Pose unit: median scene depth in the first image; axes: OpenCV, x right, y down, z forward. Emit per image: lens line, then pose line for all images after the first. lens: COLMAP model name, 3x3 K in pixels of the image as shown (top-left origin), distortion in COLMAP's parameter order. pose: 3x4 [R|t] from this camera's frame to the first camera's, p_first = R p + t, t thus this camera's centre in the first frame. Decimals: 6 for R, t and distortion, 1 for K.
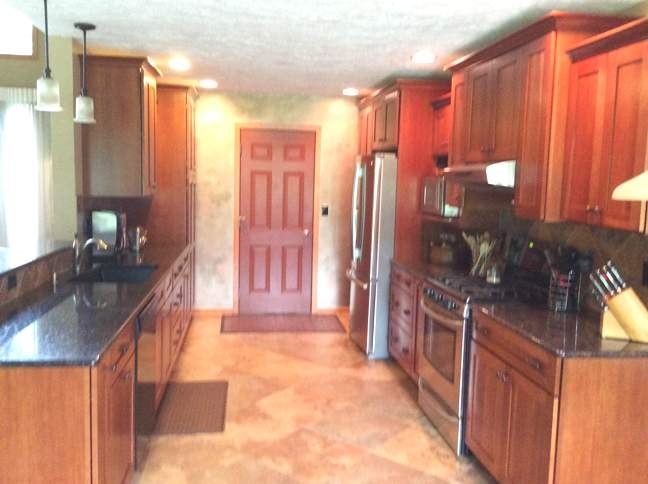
lens RADIAL K [[606.9, 0, 324.0], [0, 606.9, 241.3], [0, 0, 1]] dist [0.023077, 0.000000]
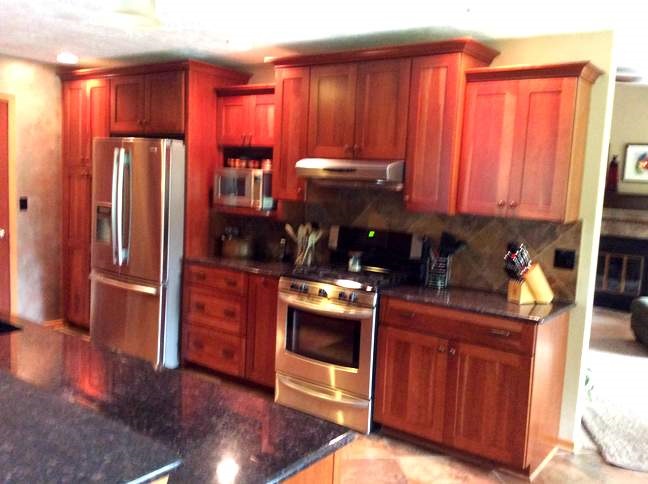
lens RADIAL K [[606.9, 0, 324.6], [0, 606.9, 243.1], [0, 0, 1]] dist [0.023077, 0.000000]
pose [[0.698638, -0.068820, 0.712157, -0.575278], [0.045119, 0.997620, 0.052143, -0.043228], [-0.714051, -0.004297, 0.700081, 0.309574]]
